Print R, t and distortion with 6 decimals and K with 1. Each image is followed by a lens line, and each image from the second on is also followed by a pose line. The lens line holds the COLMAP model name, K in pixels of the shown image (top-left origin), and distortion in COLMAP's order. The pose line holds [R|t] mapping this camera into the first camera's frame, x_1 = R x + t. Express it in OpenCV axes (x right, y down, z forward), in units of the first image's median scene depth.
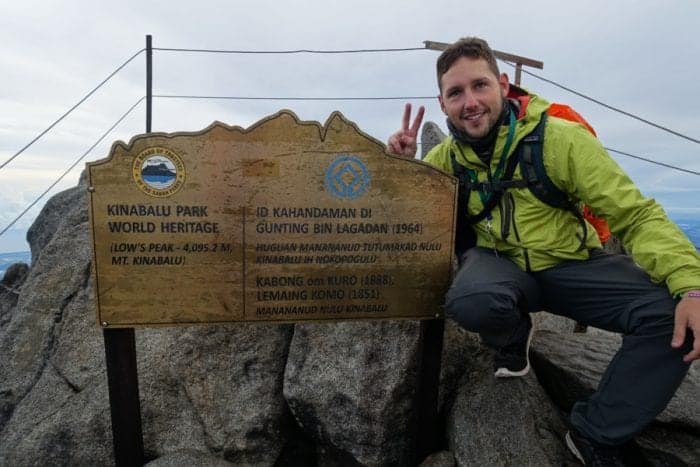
lens RADIAL K [[484.9, 0, 350.0], [0, 484.9, 233.5], [0, 0, 1]] dist [0.010087, 0.000175]
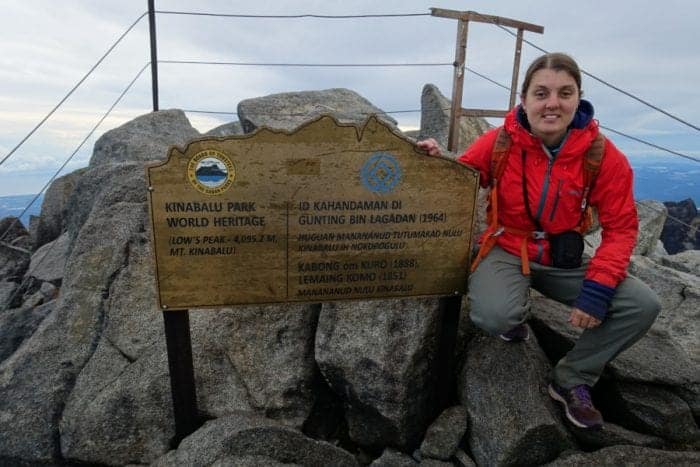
lens RADIAL K [[484.9, 0, 350.0], [0, 484.9, 233.5], [0, 0, 1]] dist [0.010087, 0.000175]
pose [[0.999305, -0.007593, 0.036498, -0.110984], [0.003254, 0.993066, 0.117512, -0.105114], [-0.037137, -0.117312, 0.992401, -0.097527]]
